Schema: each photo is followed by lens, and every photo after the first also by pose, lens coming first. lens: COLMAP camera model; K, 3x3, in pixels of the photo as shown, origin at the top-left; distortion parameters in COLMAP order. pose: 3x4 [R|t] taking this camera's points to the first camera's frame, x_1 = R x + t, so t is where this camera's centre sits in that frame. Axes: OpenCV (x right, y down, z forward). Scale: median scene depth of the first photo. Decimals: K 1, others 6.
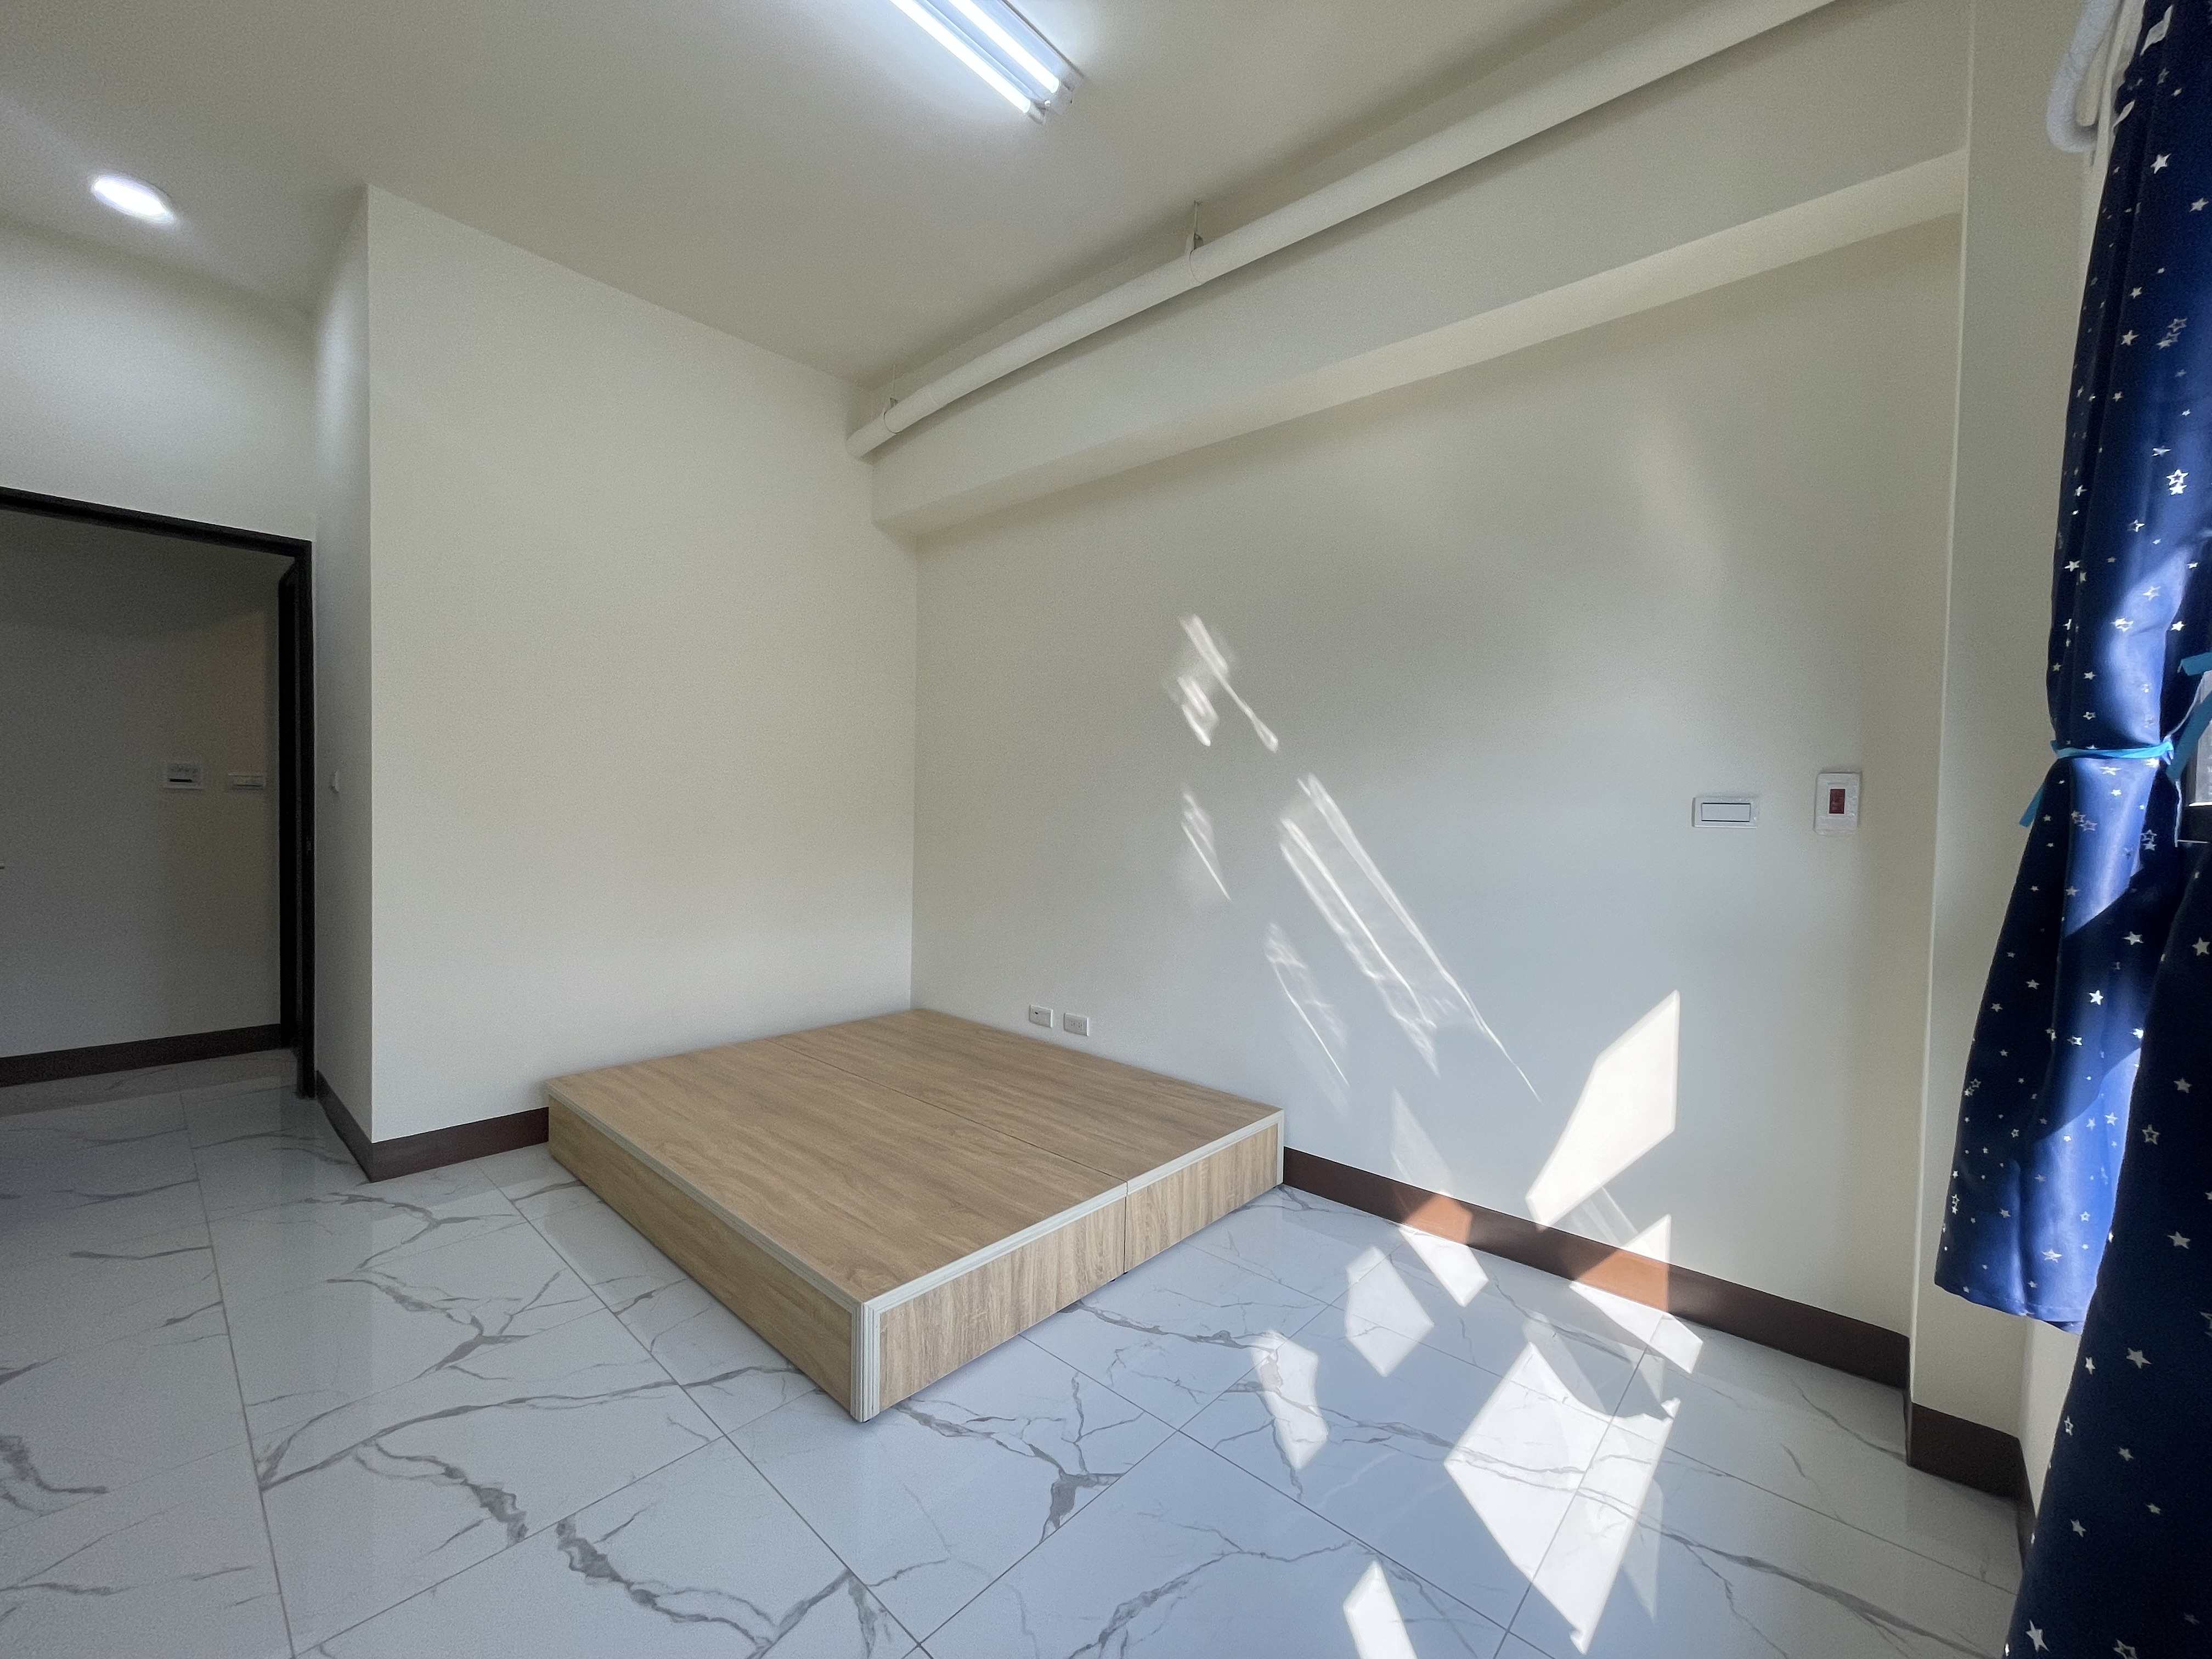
lens RADIAL K [[892.3, 0, 1098.7], [0, 892.3, 827.0], [0, 0, 1]] dist [0.001560, 0.000021]
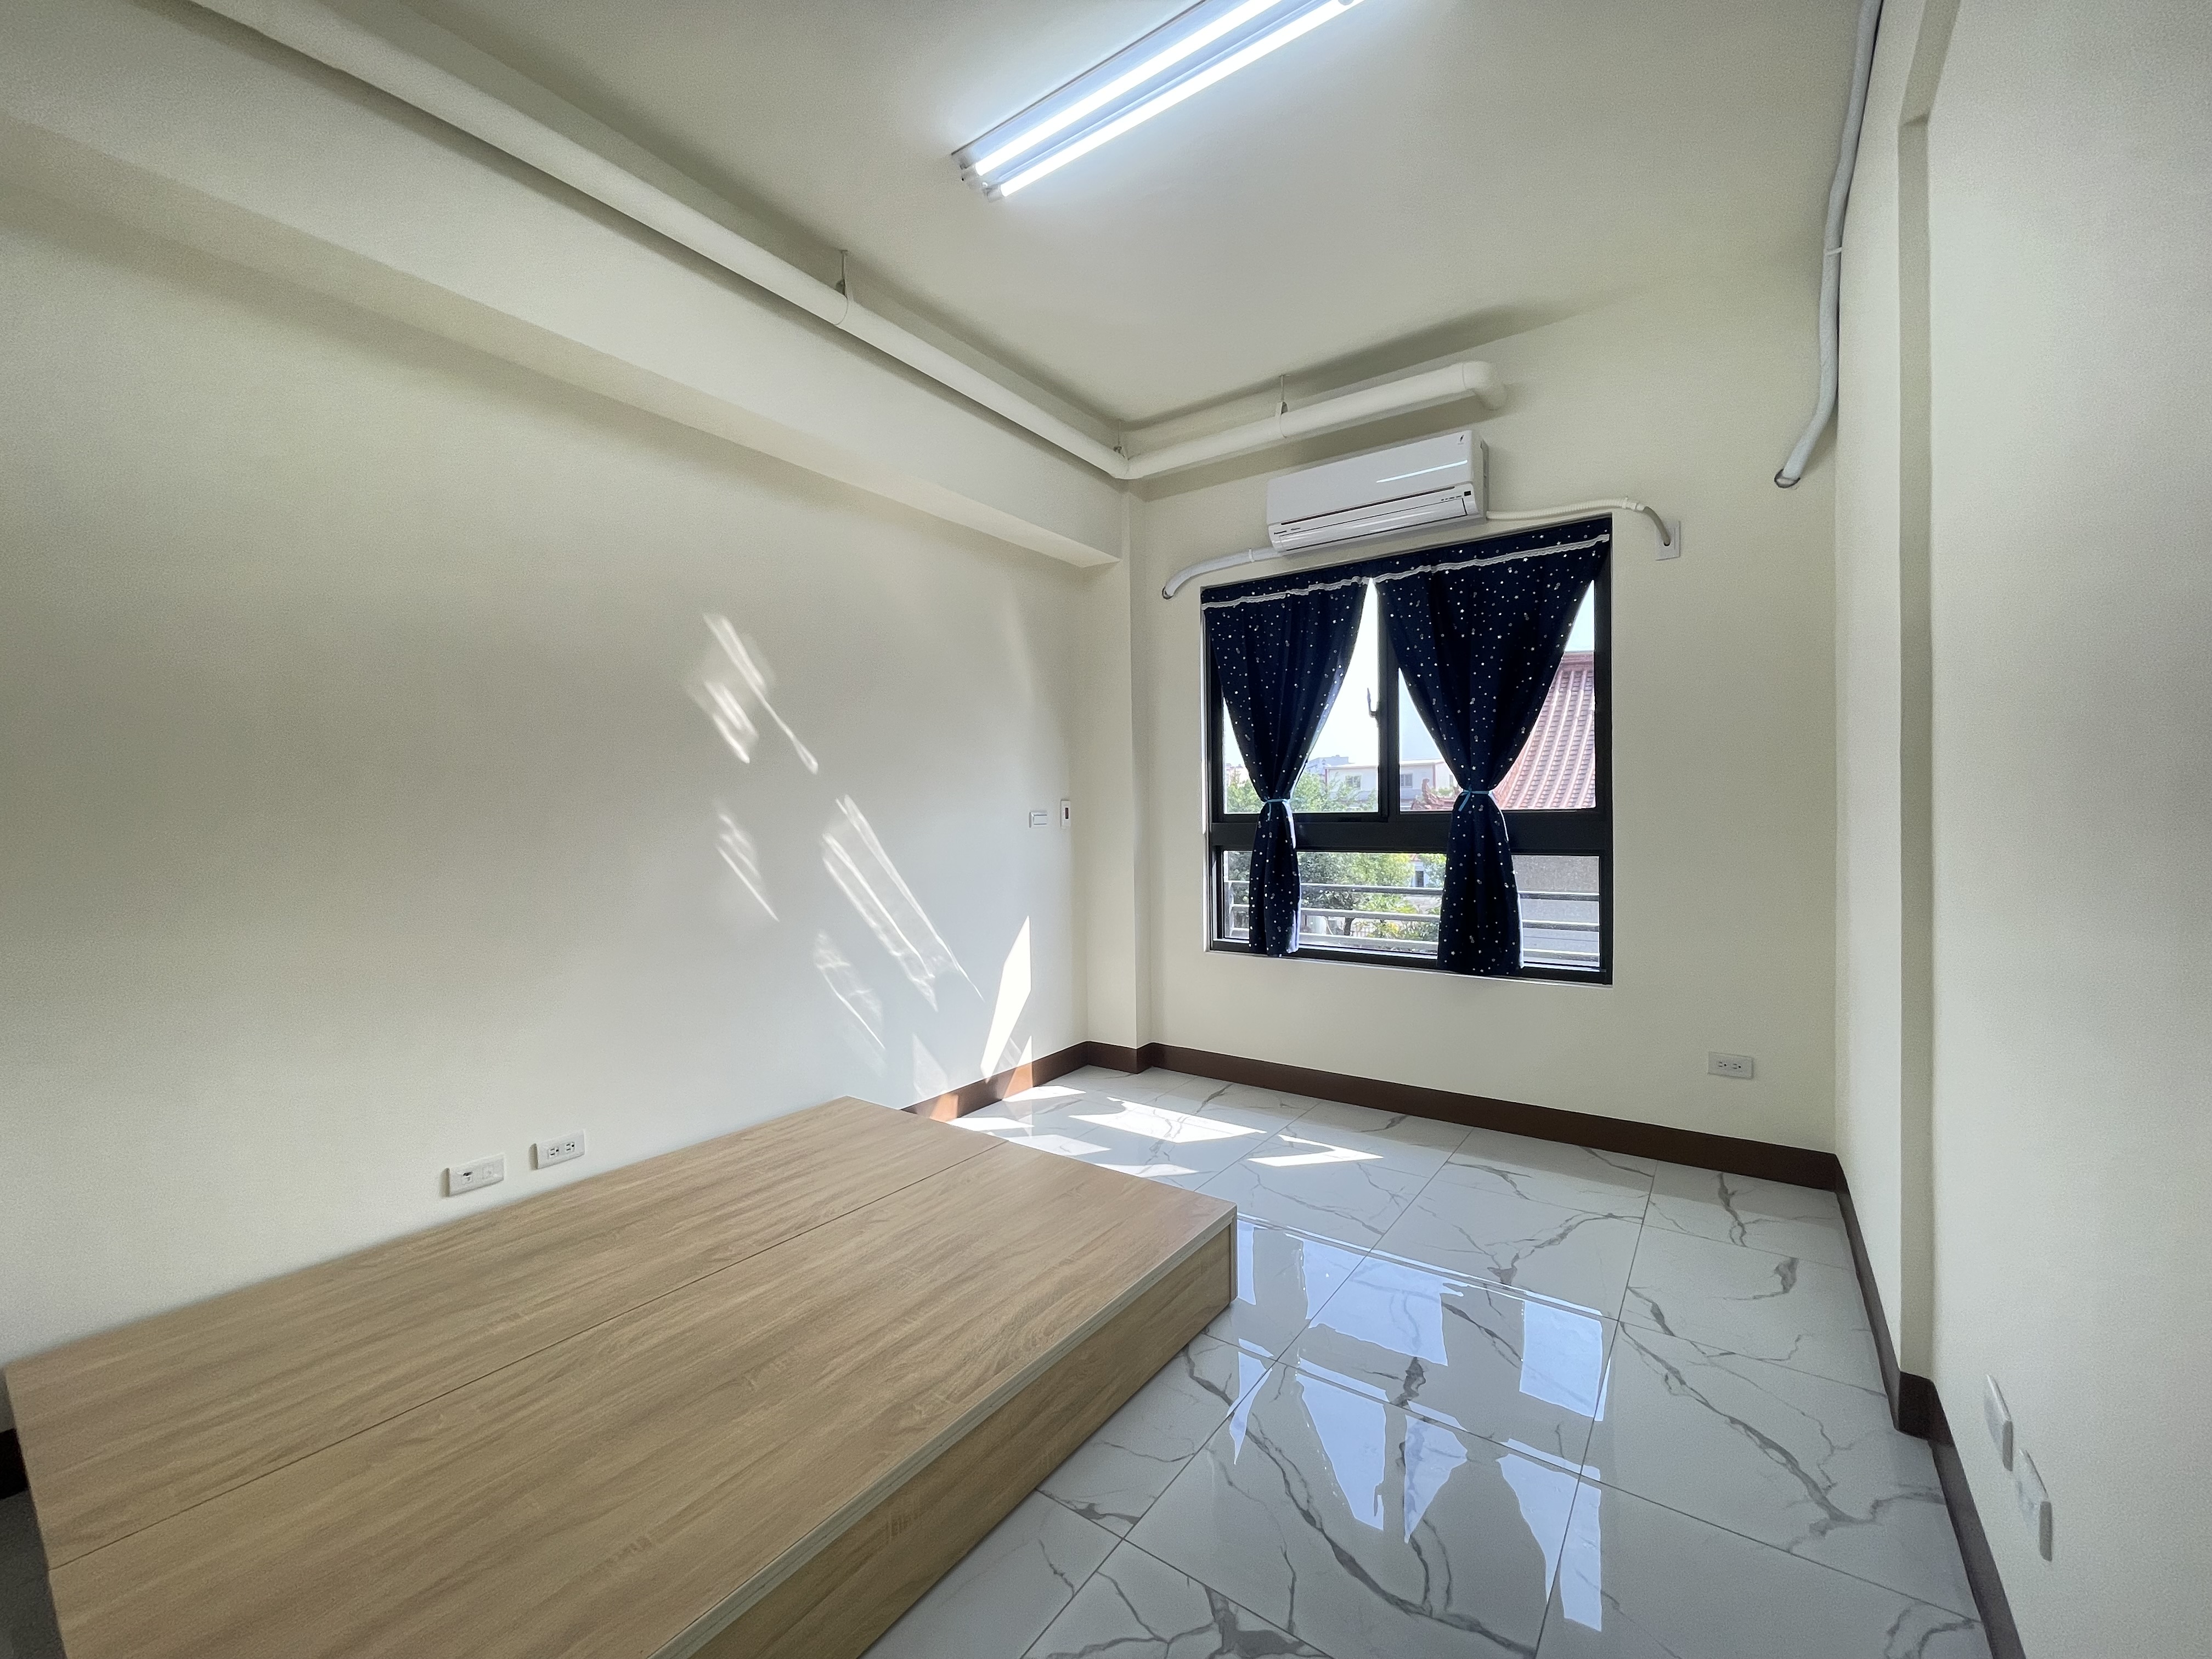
lens RADIAL K [[892.3, 0, 1098.7], [0, 892.3, 827.0], [0, 0, 1]] dist [0.001560, 0.000021]
pose [[-0.110361, -0.032414, 0.993363, -0.932213], [0.033116, 0.998793, 0.036271, -0.049226], [-0.993340, 0.036899, -0.109154, 0.804112]]
